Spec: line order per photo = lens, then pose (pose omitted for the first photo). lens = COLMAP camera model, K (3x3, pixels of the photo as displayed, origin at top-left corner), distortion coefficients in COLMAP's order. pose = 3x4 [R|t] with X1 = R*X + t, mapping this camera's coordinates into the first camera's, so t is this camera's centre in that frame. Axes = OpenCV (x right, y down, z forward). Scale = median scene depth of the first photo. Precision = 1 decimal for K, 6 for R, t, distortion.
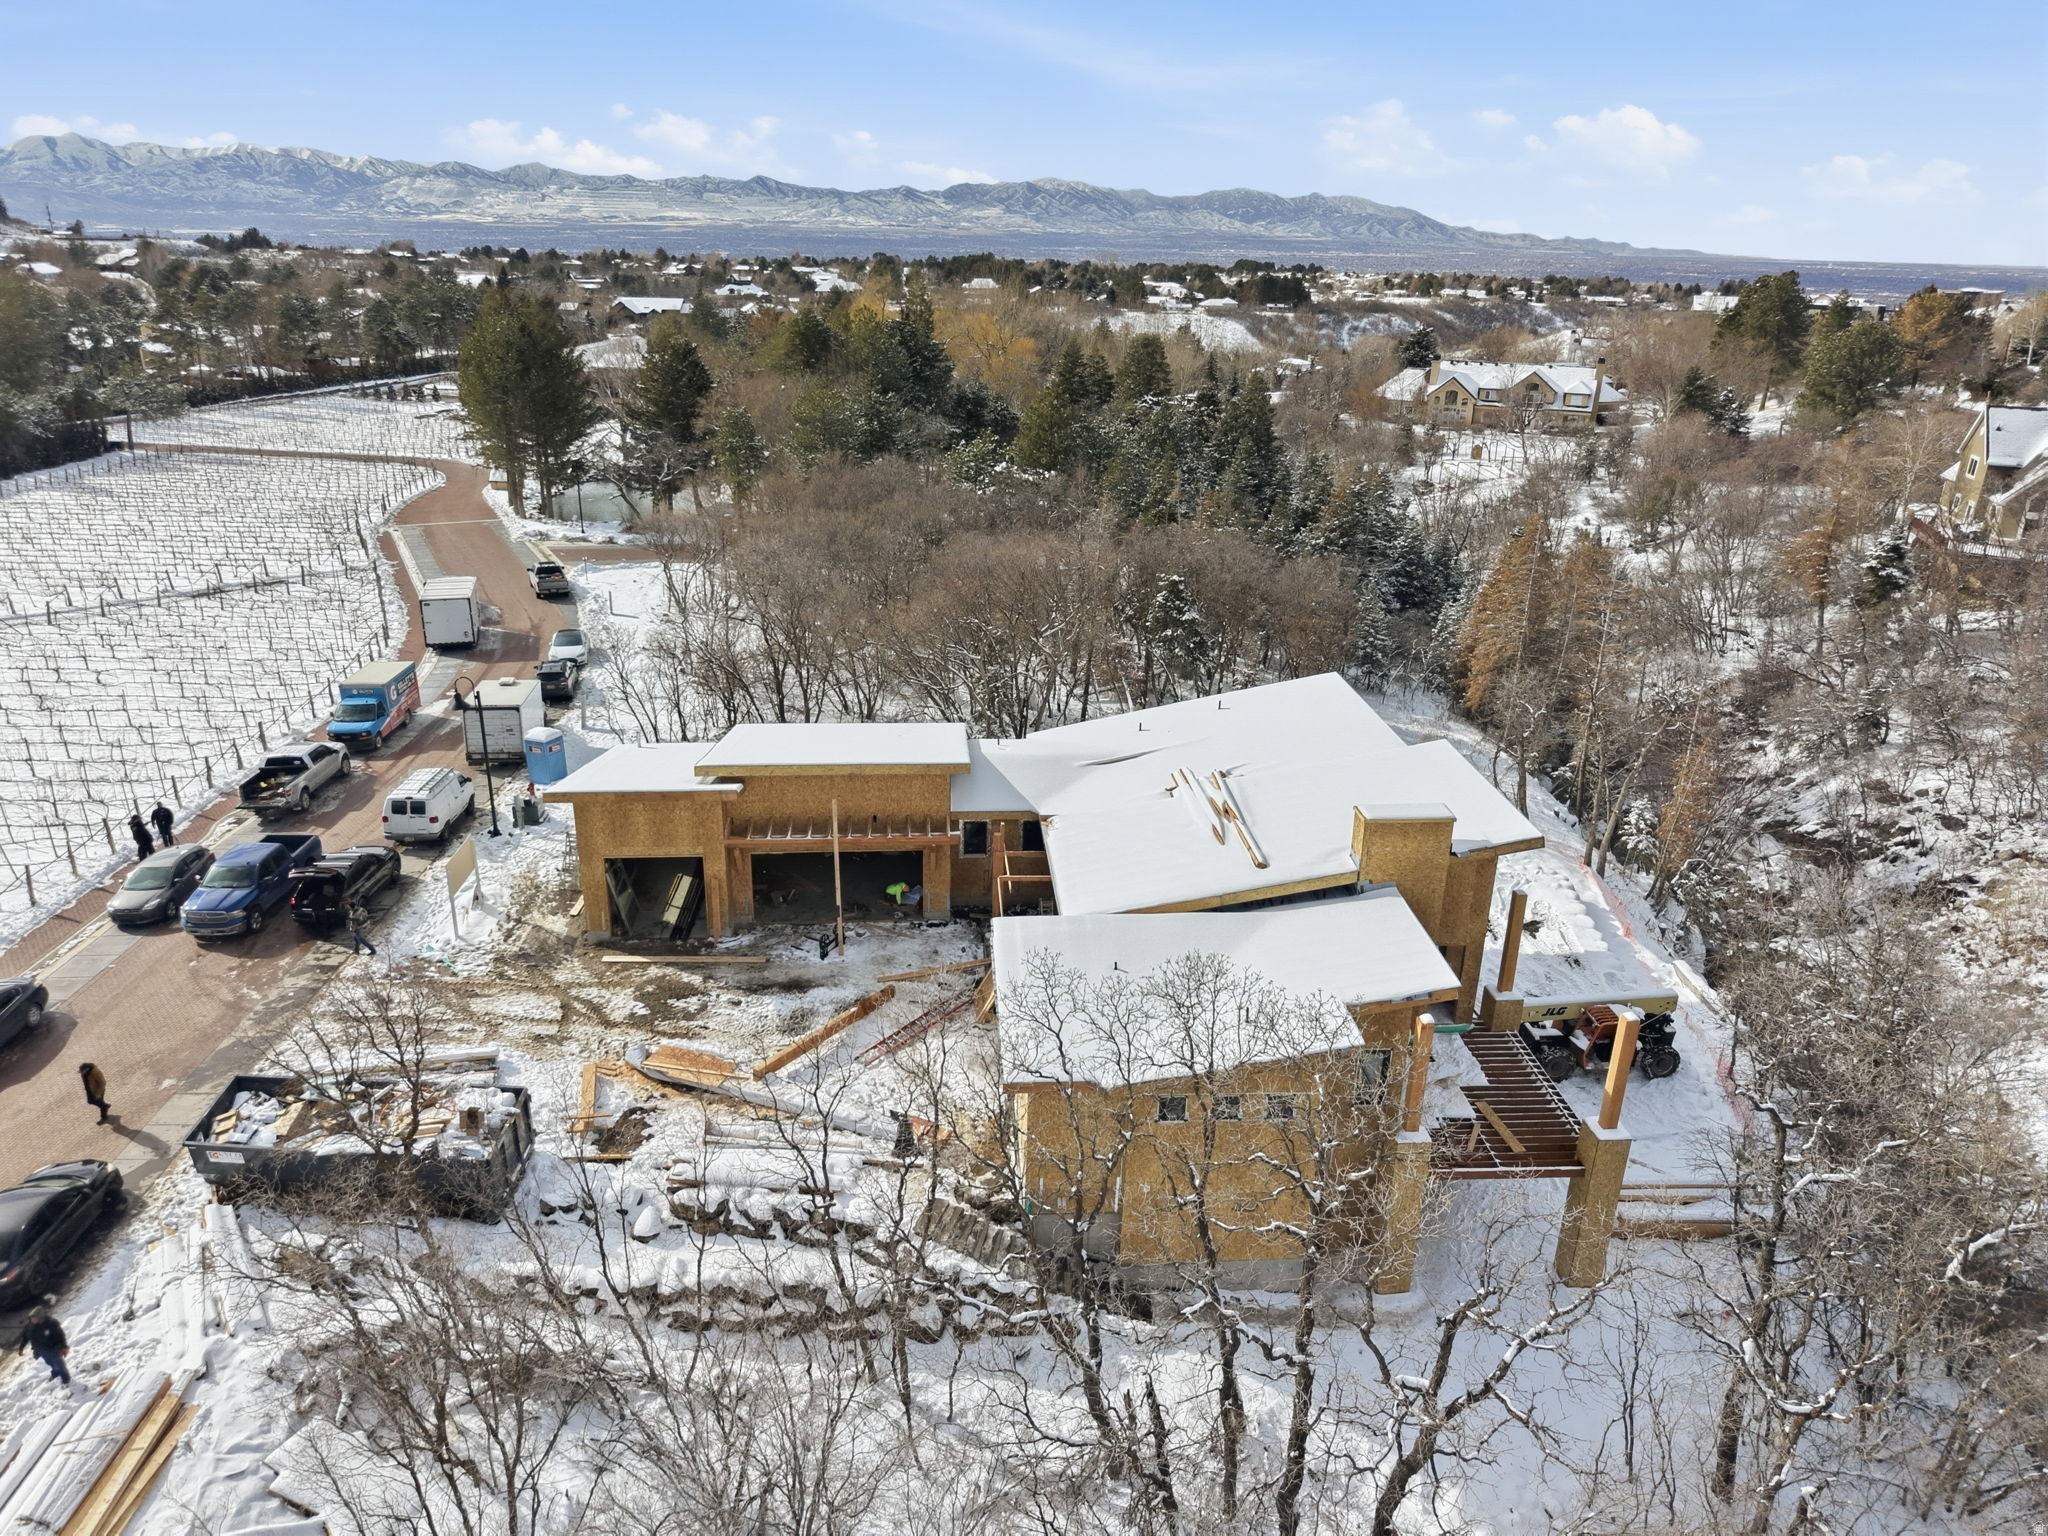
lens RADIAL K [[1378.9, 0, 1024.8], [0, 1378.9, 728.7], [0, 0, 1]] dist [0.002102, -0.001956]
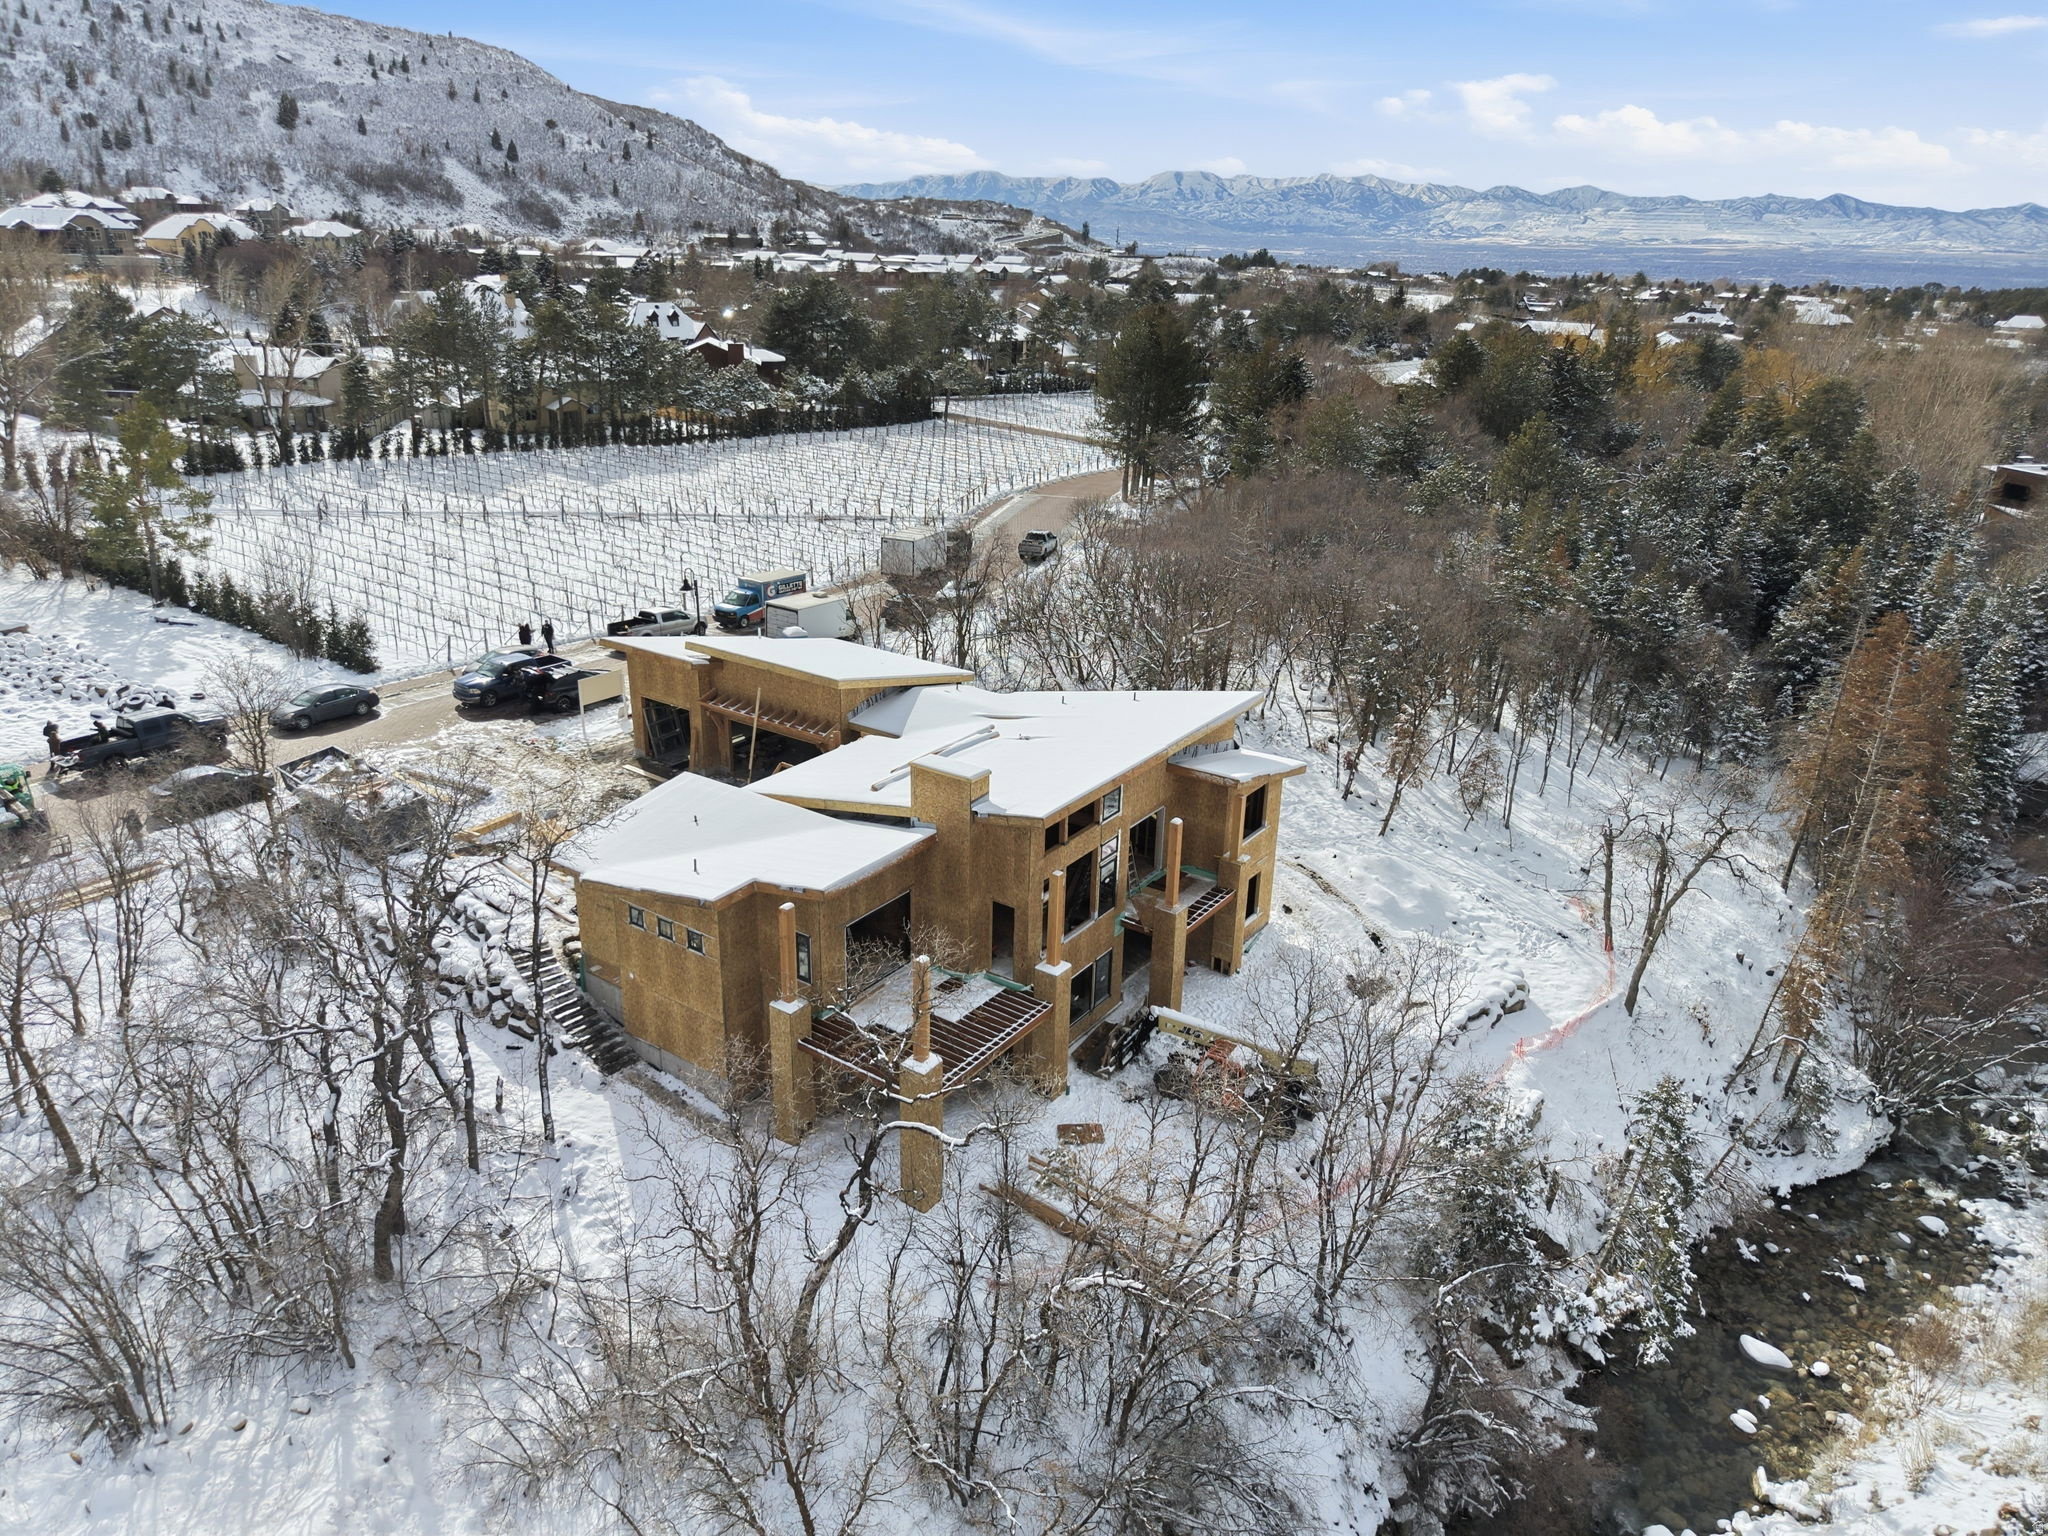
lens RADIAL K [[1369.3, 0, 1023.6], [0, 1369.3, 762.8], [0, 0, 1]] dist [0.011819, -0.008251]
pose [[0.777881, 0.227116, -0.585935, 0.228667], [-0.221958, 0.971607, 0.081938, -0.011107], [0.587909, 0.066315, 0.806205, 0.034203]]
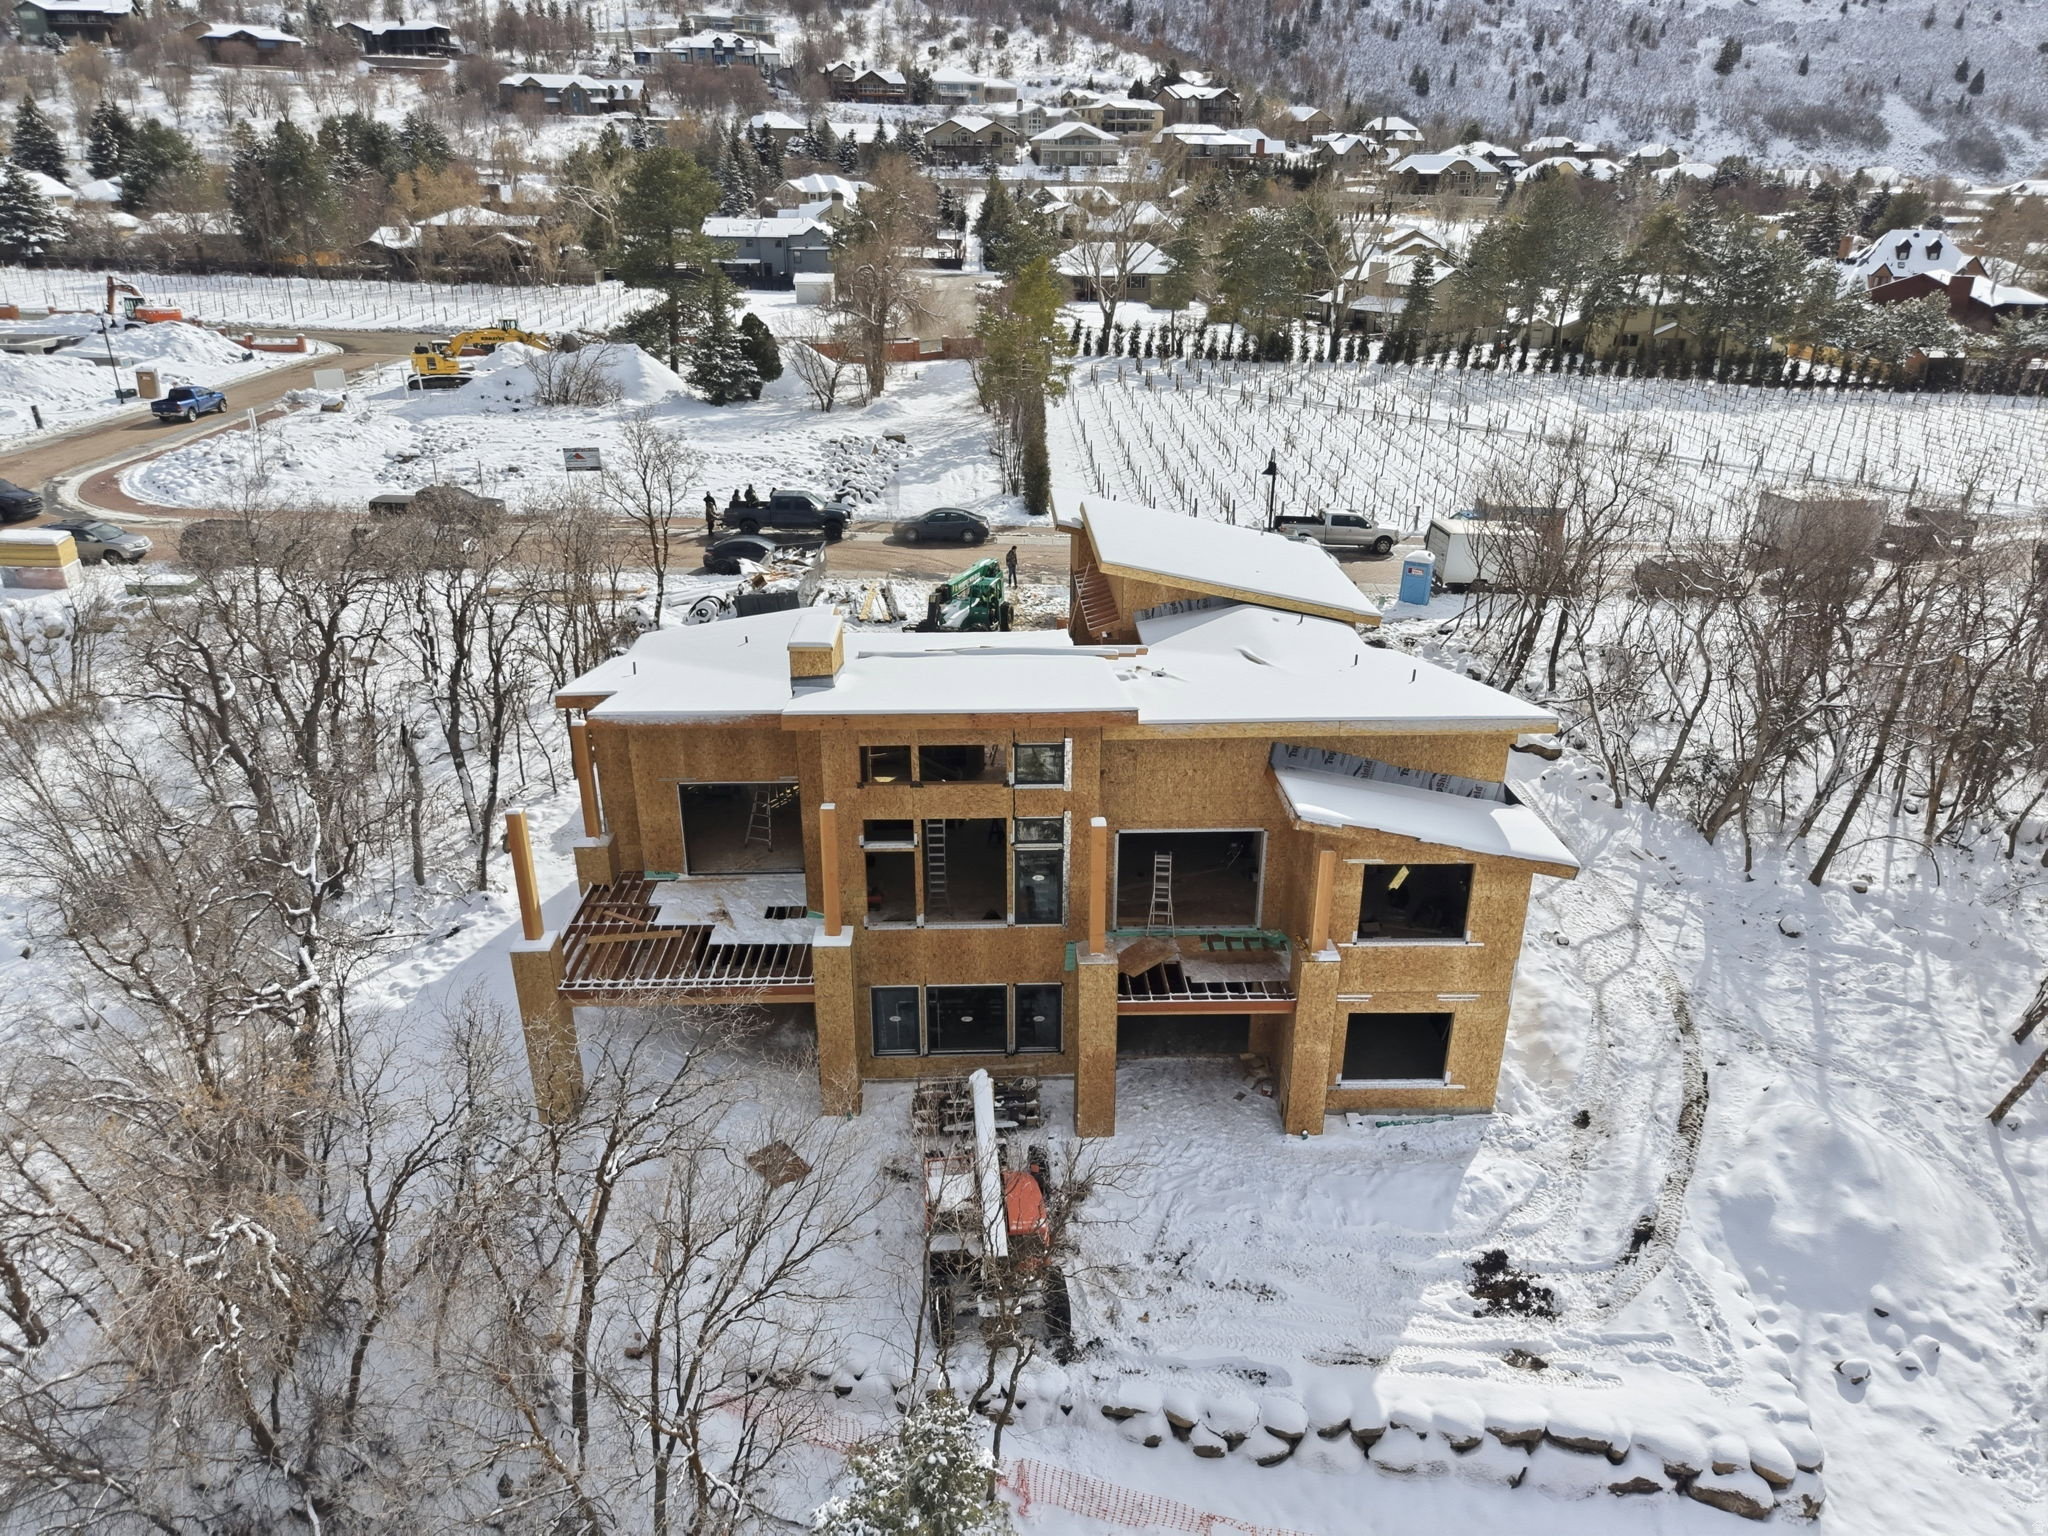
lens RADIAL K [[1369.3, 0, 1023.6], [0, 1369.3, 762.8], [0, 0, 1]] dist [0.011819, -0.008251]
pose [[-0.037418, 0.378375, -0.924896, 0.252872], [-0.343943, 0.864119, 0.367426, -0.051712], [0.938245, 0.331859, 0.097806, 0.249616]]
